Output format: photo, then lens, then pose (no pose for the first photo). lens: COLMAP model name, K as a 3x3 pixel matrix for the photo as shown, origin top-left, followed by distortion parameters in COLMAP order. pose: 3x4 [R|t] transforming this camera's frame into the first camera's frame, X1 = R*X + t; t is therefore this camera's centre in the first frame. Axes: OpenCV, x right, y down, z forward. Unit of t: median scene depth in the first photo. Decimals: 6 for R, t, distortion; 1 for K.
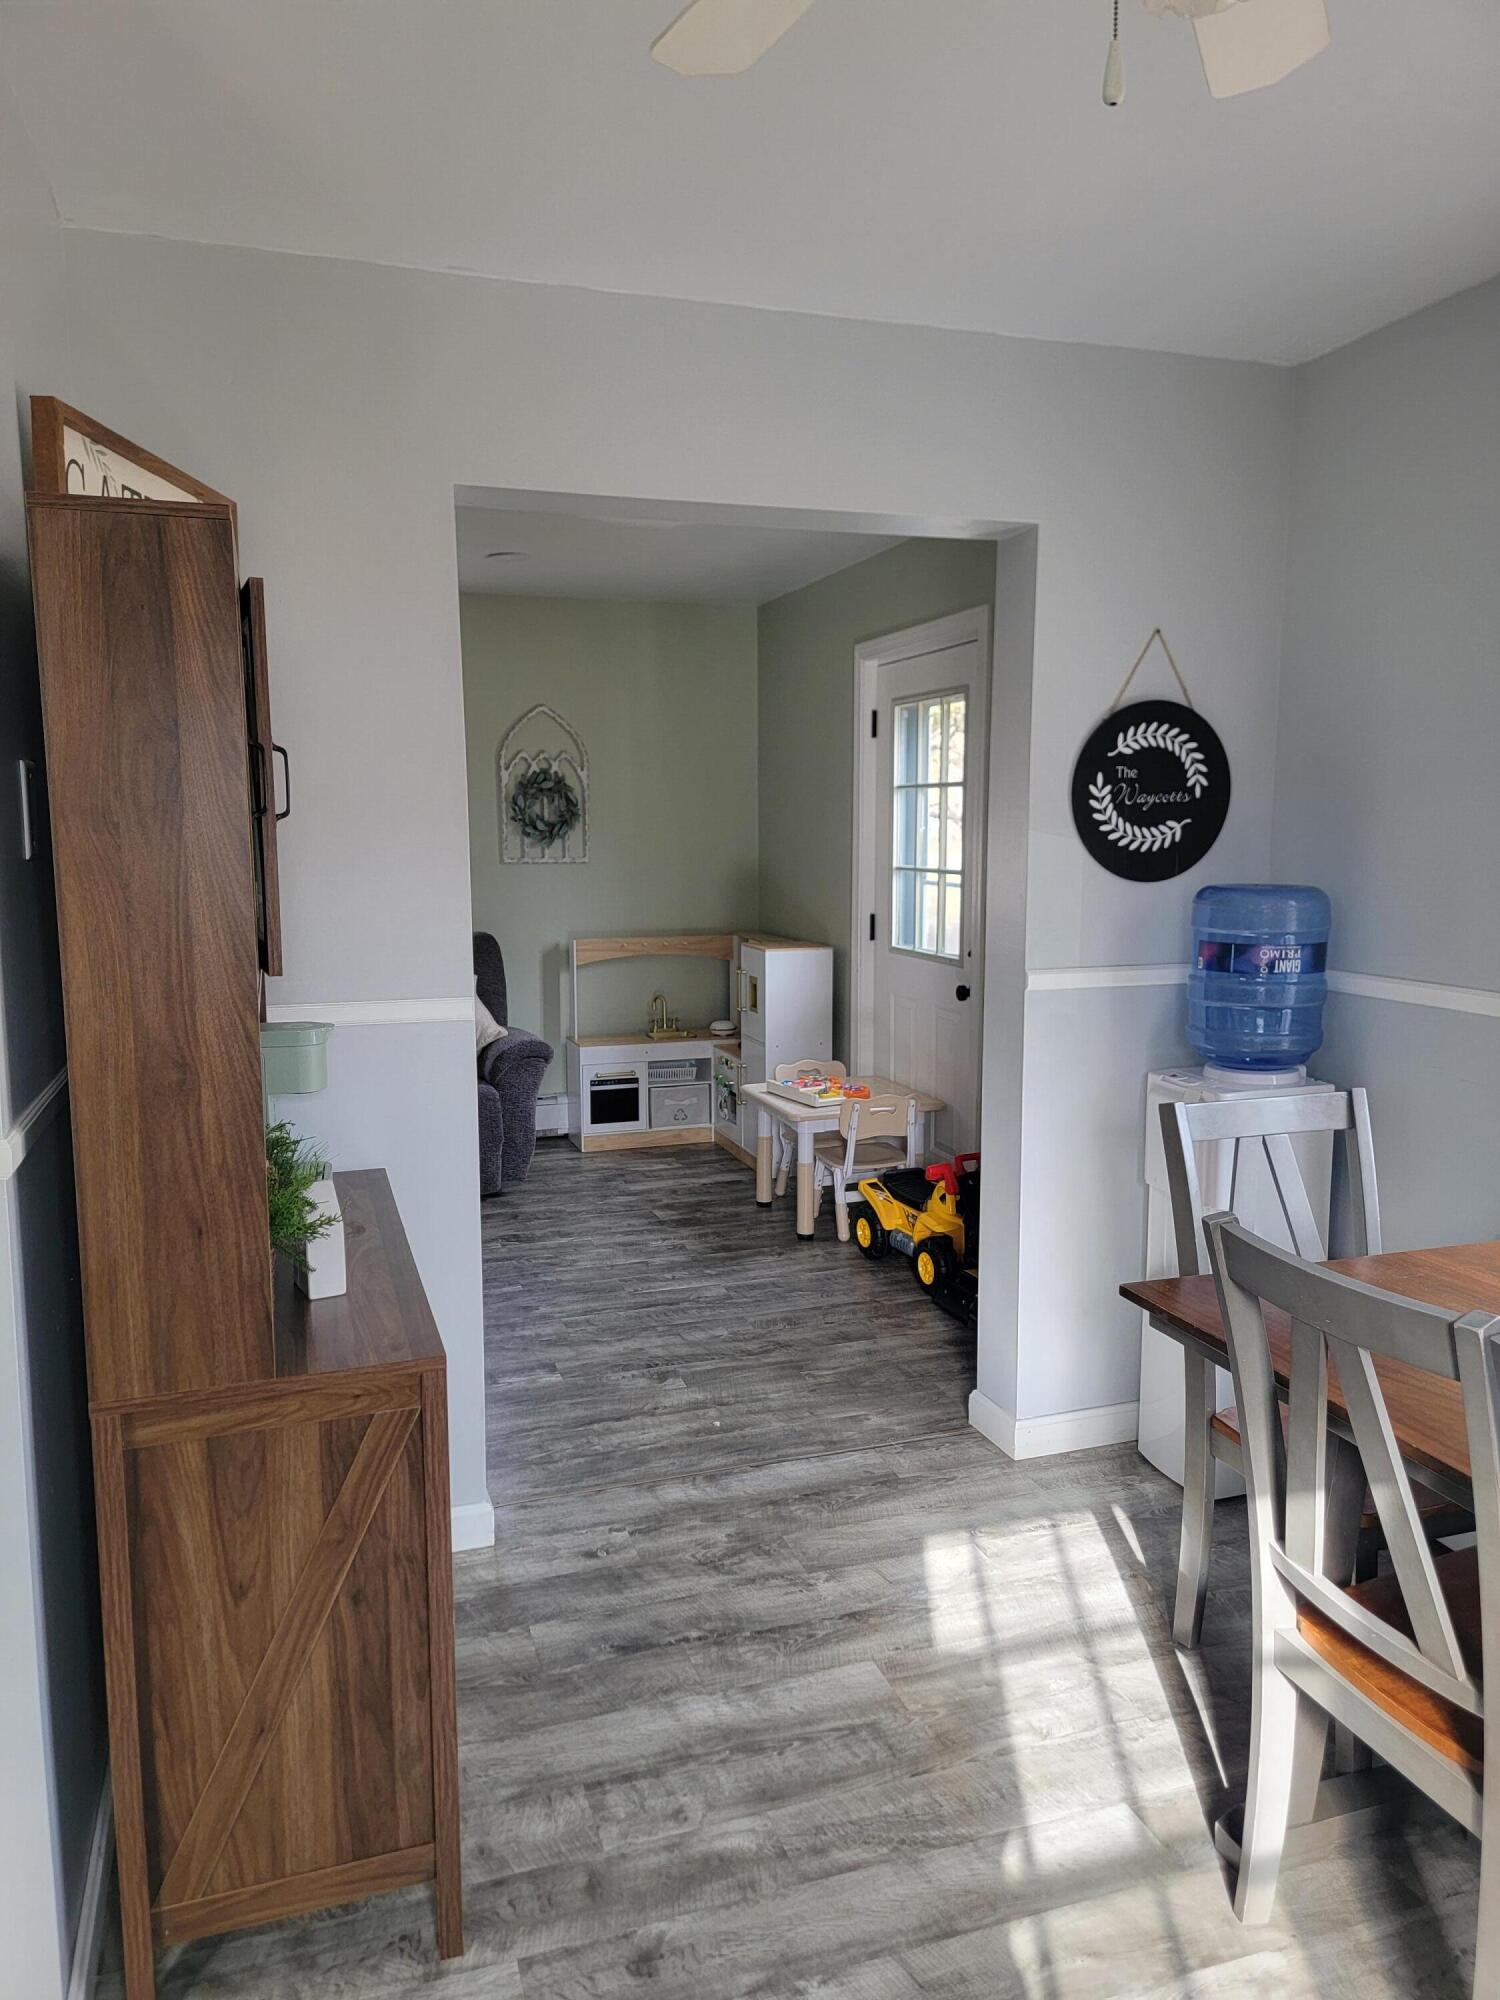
lens RADIAL K [[1388.3, 0, 744.3], [0, 1388.3, 998.0], [0, 0, 1]] dist [0.074747, -0.055288]
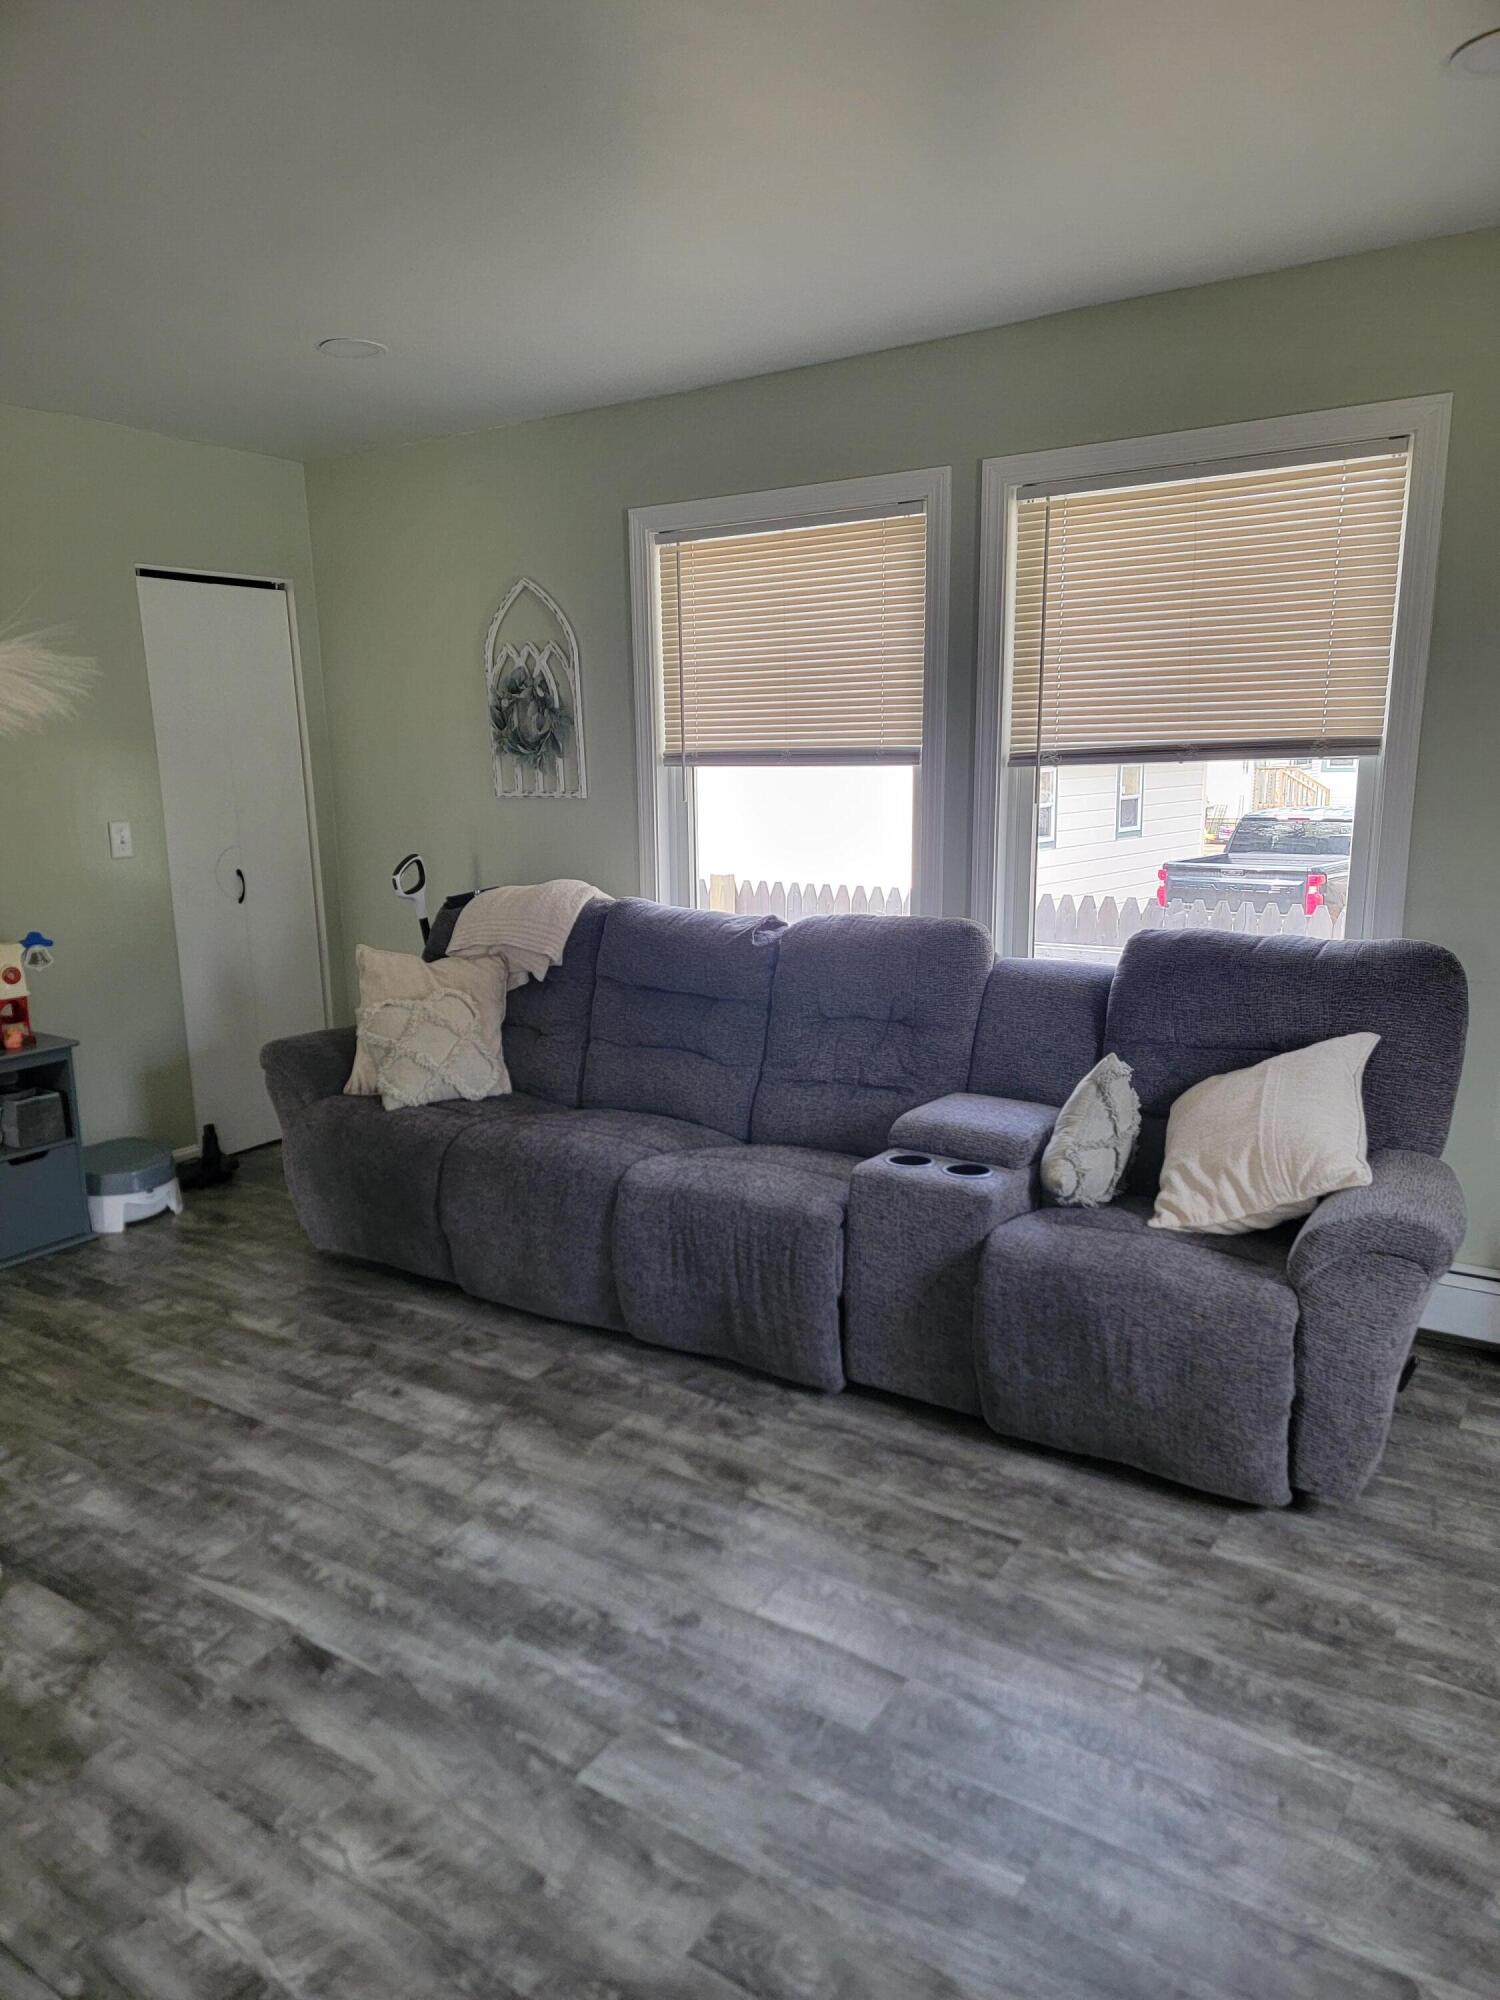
lens RADIAL K [[1388.3, 0, 754.4], [0, 1388.3, 1013.4], [0, 0, 1]] dist [0.074747, -0.055288]
pose [[0.616072, 0.149137, -0.773443, 0.065871], [-0.091806, 0.988816, 0.117539, -0.076494], [0.782322, -0.001406, 0.622873, 0.649099]]
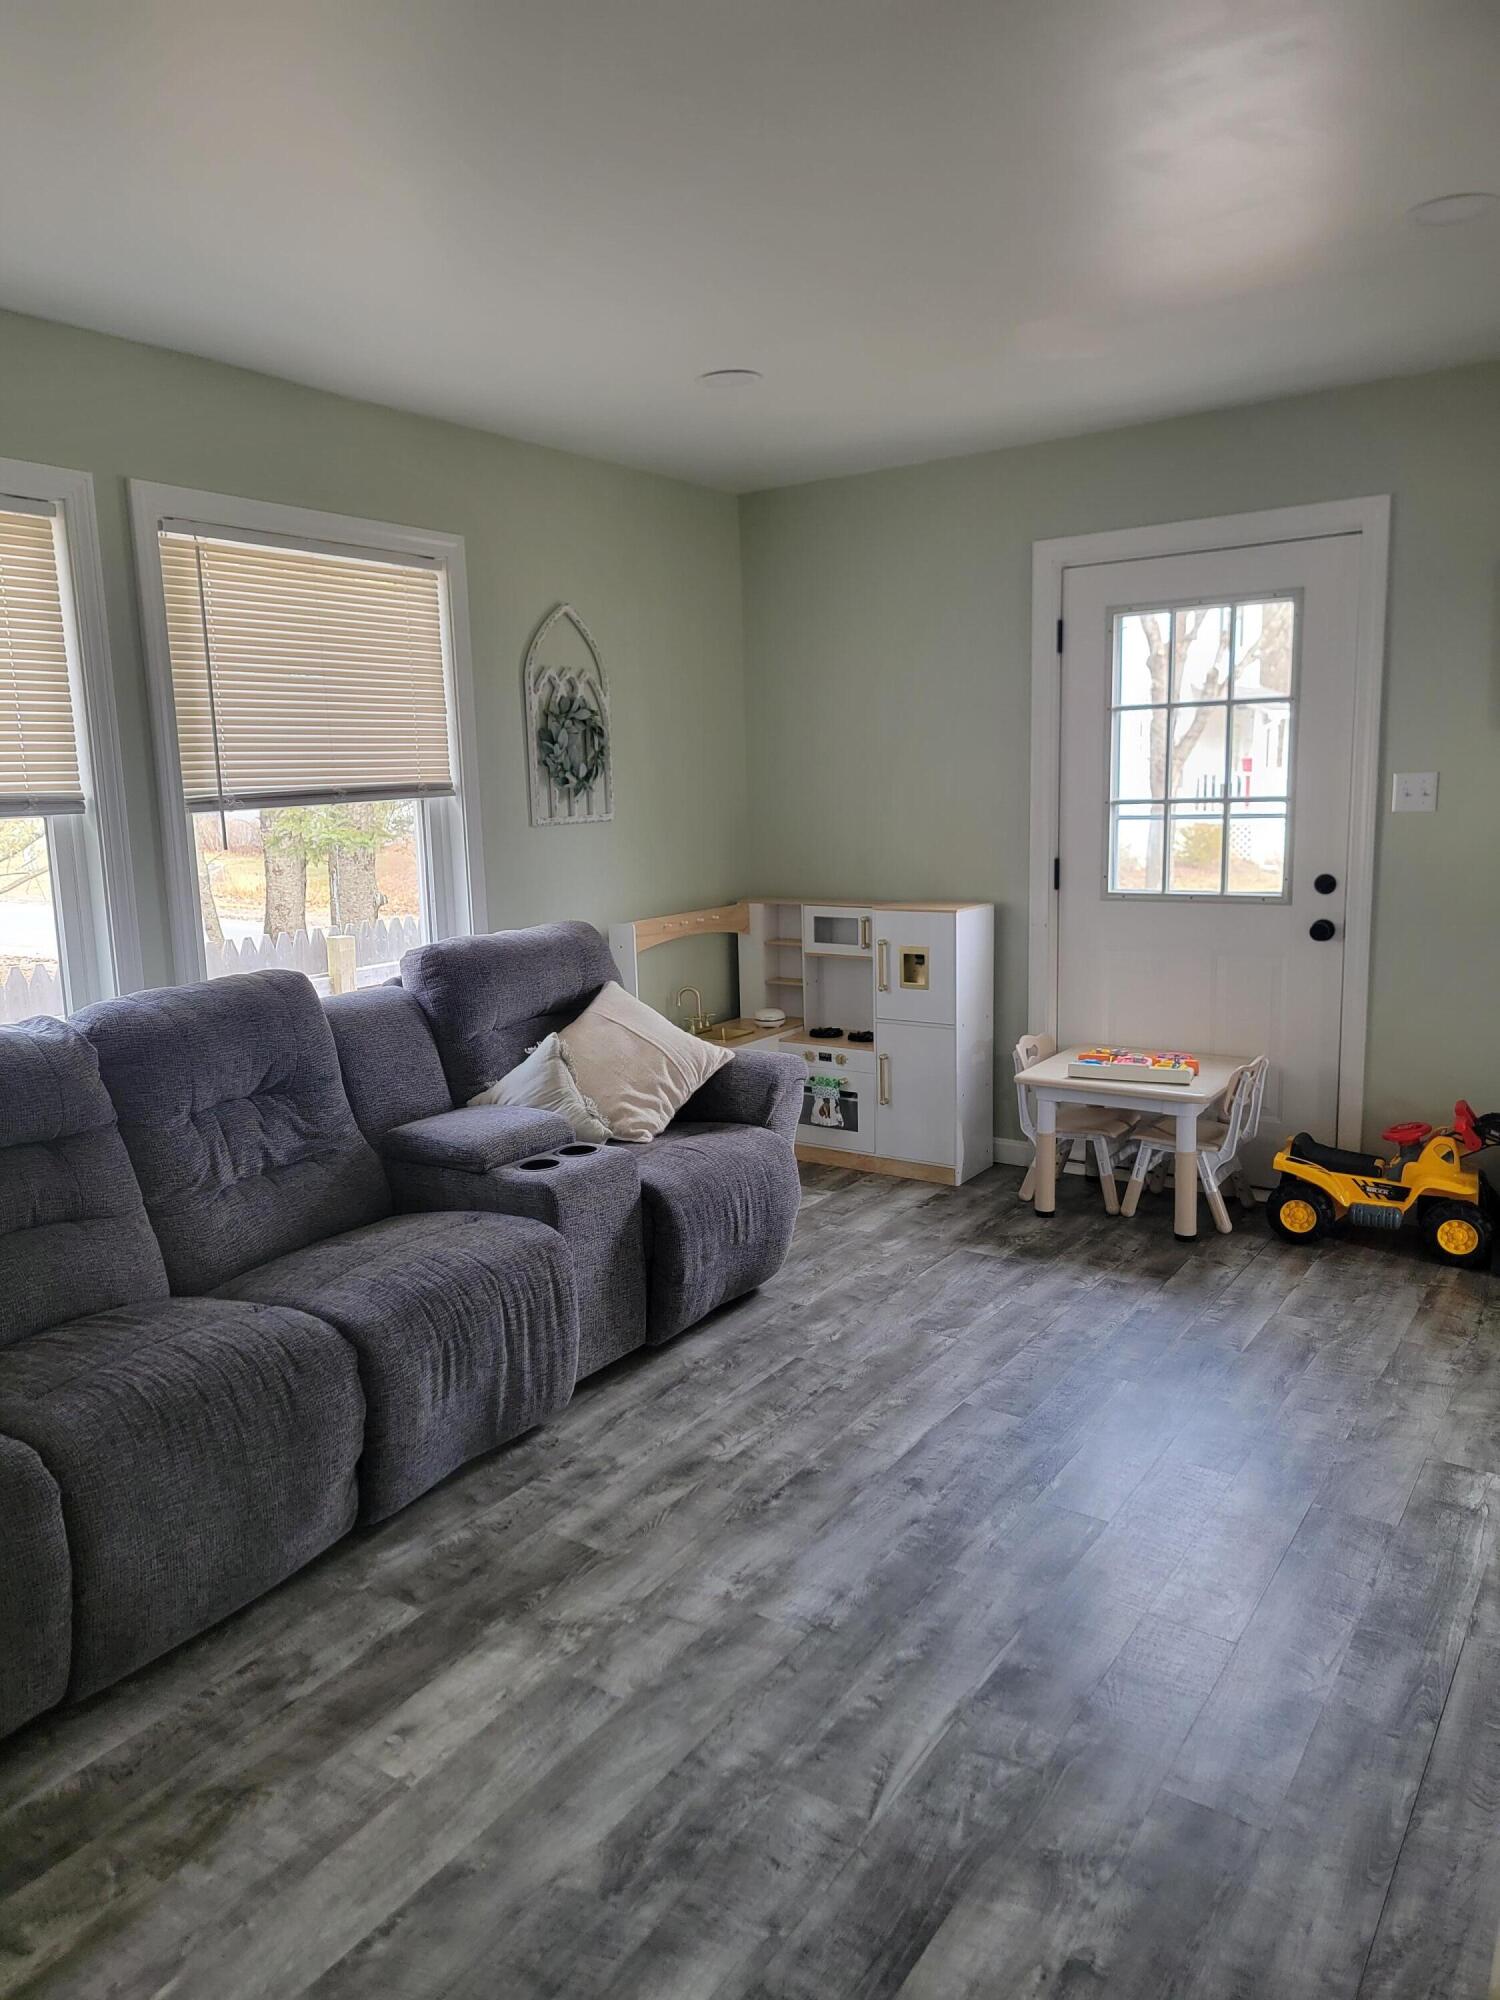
lens RADIAL K [[1388.3, 0, 707.4], [0, 1388.3, 977.1], [0, 0, 1]] dist [0.074747, -0.055288]
pose [[0.805225, -0.105185, 0.583565, -0.702327], [0.101186, 0.994081, 0.039557, -0.050900], [-0.584272, 0.027196, 0.811102, 0.499810]]
